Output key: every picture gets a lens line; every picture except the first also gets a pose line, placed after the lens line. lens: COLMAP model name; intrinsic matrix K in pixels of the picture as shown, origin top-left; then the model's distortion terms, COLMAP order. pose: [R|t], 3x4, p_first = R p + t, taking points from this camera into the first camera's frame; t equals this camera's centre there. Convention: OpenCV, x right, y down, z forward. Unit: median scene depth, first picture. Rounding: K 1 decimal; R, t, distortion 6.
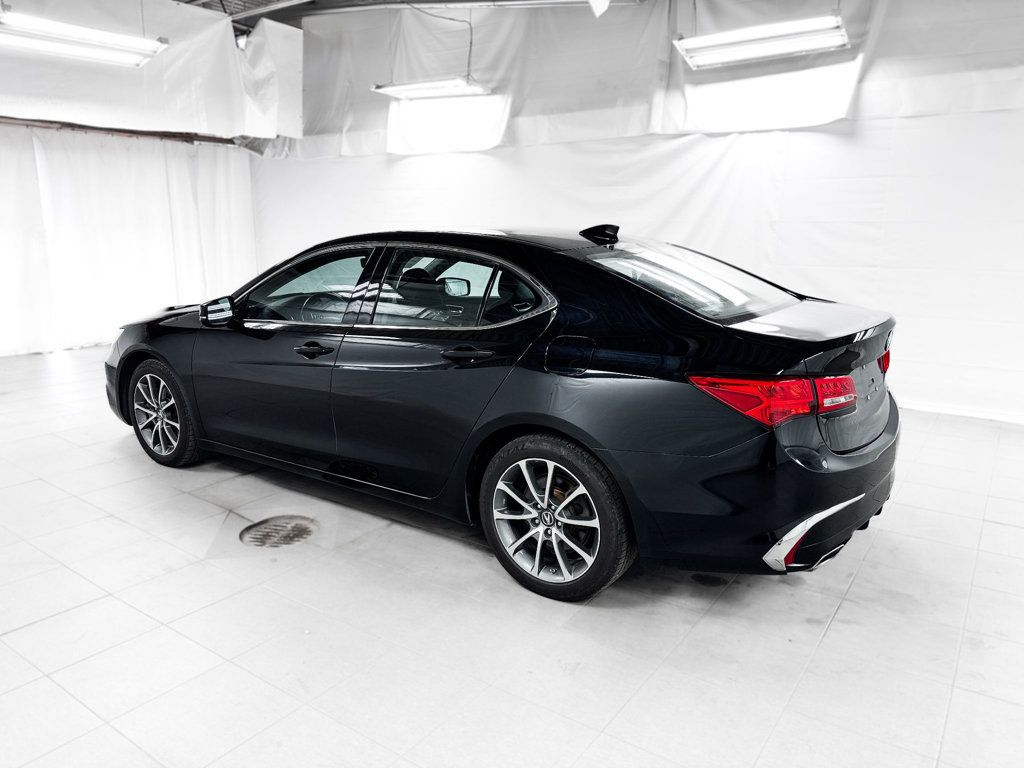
lens RADIAL K [[737.7, 0, 512.0], [0, 737.7, 384.0], [0, 0, 1]] dist [0.058806, -0.061153]
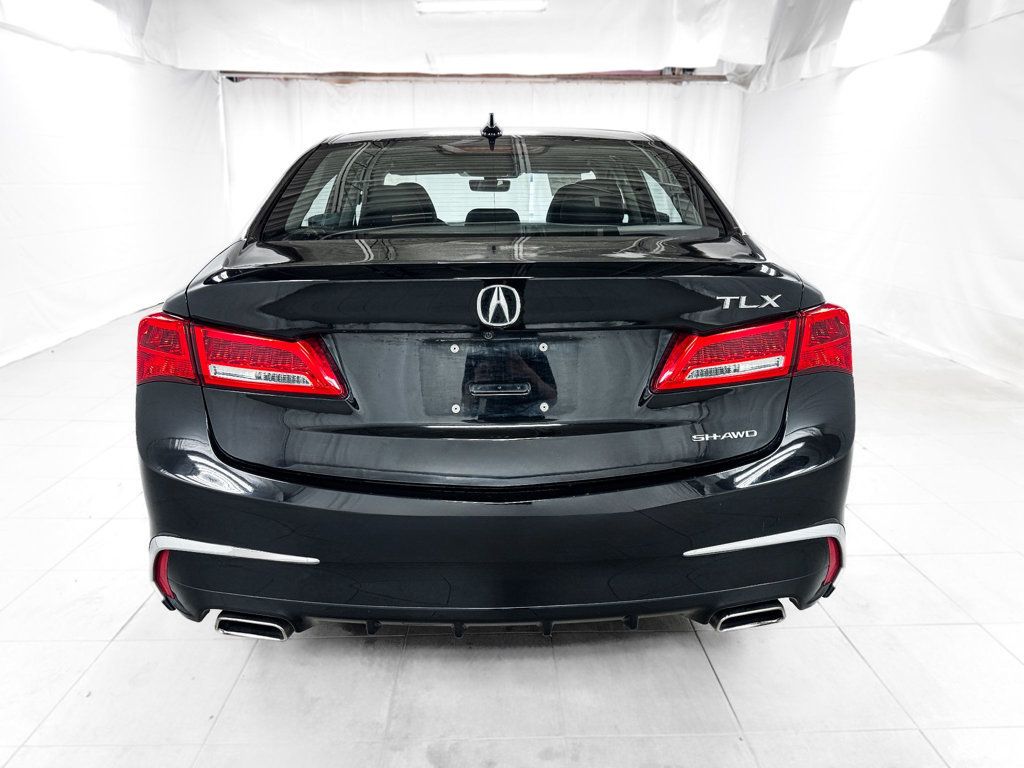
lens RADIAL K [[737.7, 0, 512.0], [0, 737.7, 384.0], [0, 0, 1]] dist [0.058806, -0.061153]
pose [[0.594342, 0.207671, -0.776936, 0.382295], [-0.170785, 0.976641, 0.130403, -0.030368], [0.785869, 0.055185, 0.615926, 0.304154]]
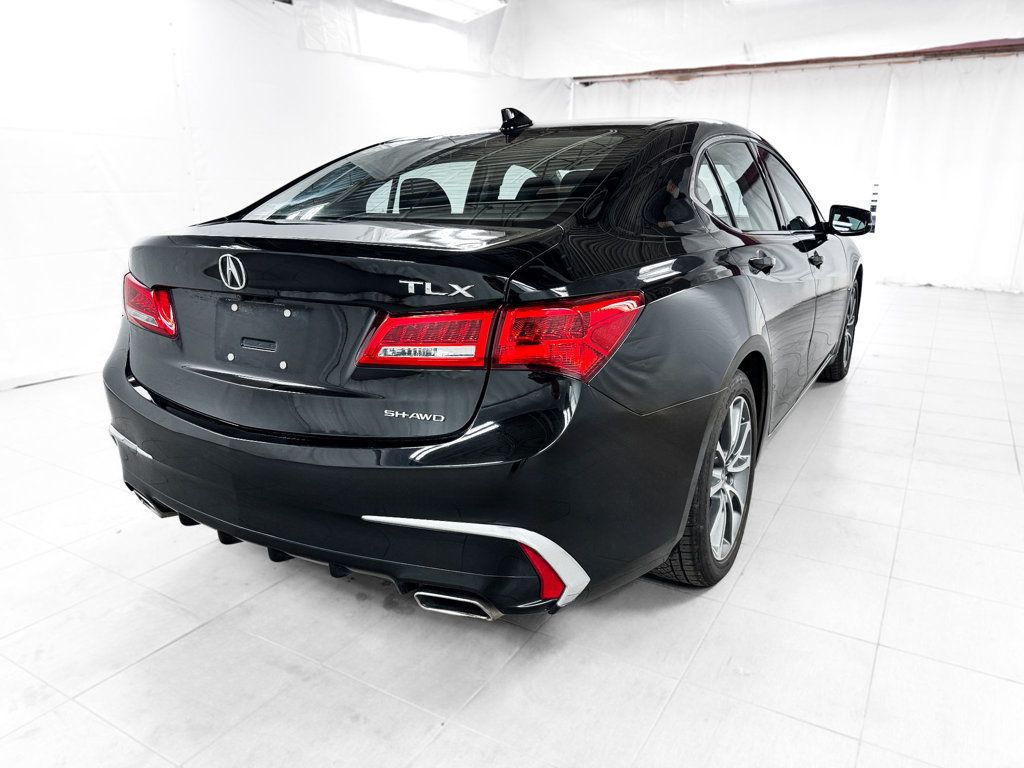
lens RADIAL K [[750.9, 0, 512.0], [0, 750.9, 384.0], [0, 0, 1]] dist [0.013200, -0.006594]
pose [[0.070709, 0.258490, -0.963423, 0.475779], [-0.214017, 0.947279, 0.238451, -0.068789], [0.974267, 0.189328, 0.122303, 0.490483]]
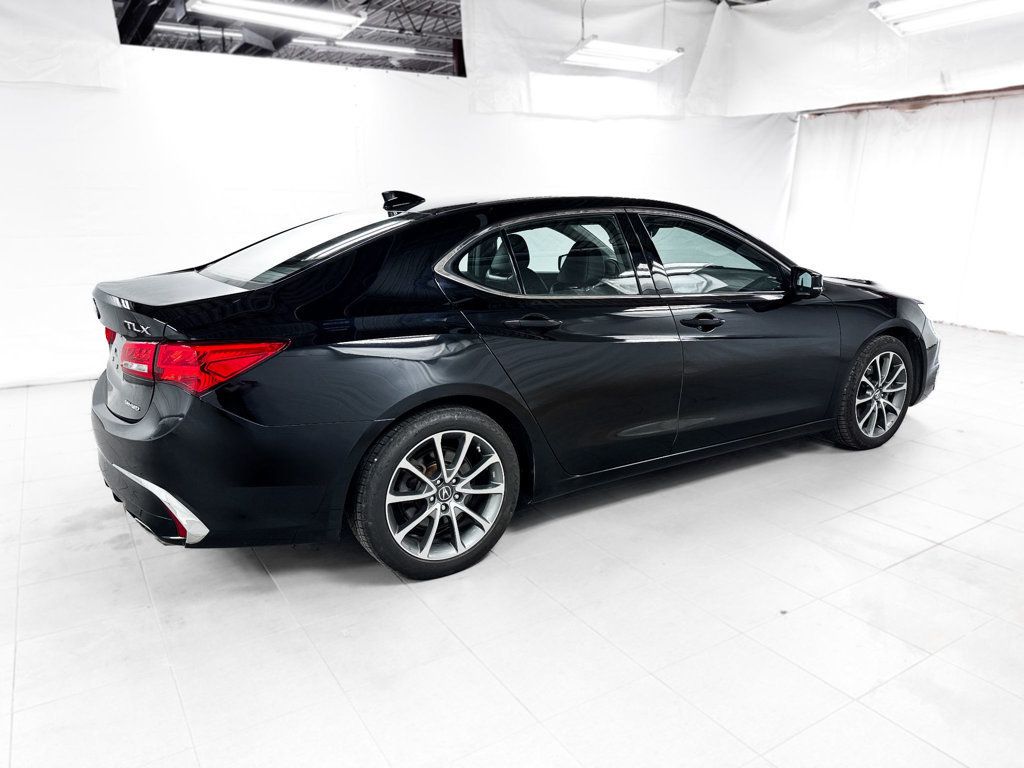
lens RADIAL K [[750.9, 0, 512.0], [0, 750.9, 384.0], [0, 0, 1]] dist [0.013200, -0.006594]
pose [[-0.386046, 0.218355, -0.896264, 0.511434], [-0.197574, 0.929465, 0.311544, -0.160215], [0.901073, 0.297348, -0.315675, 0.769360]]
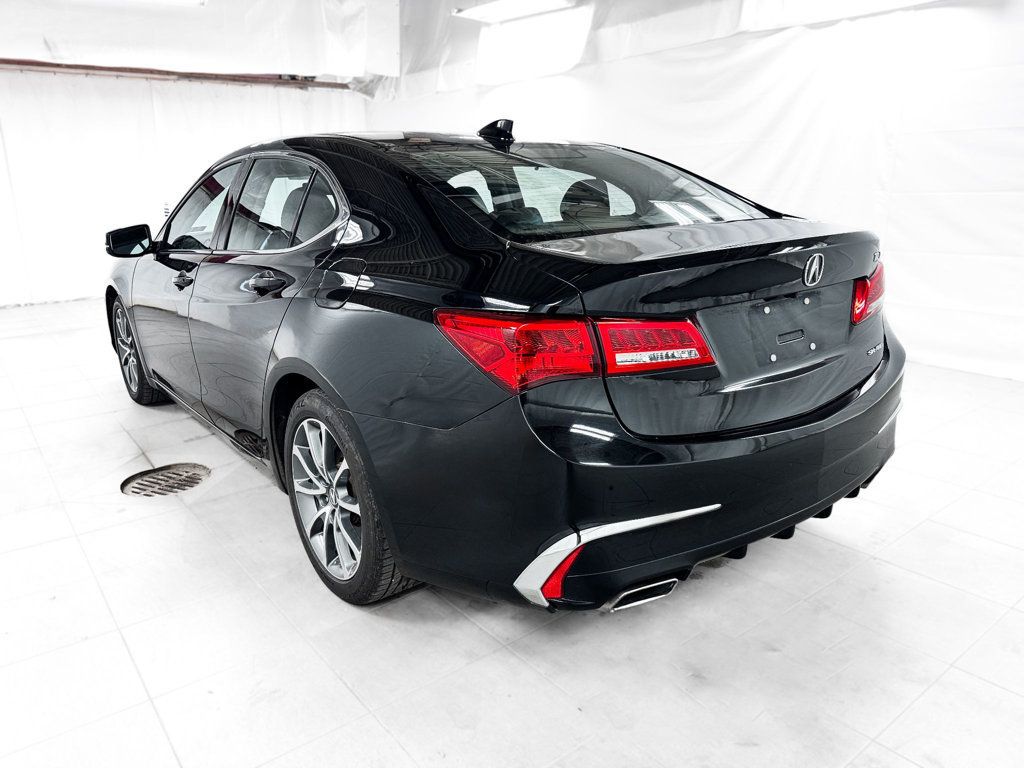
lens RADIAL K [[739.8, 0, 512.0], [0, 739.8, 384.0], [0, 0, 1]] dist [0.002671, -0.000685]
pose [[0.955202, 0.054321, -0.290928, 0.196020], [-0.038181, 0.997415, 0.060874, 0.004029], [0.293483, -0.047039, 0.954806, 0.138356]]
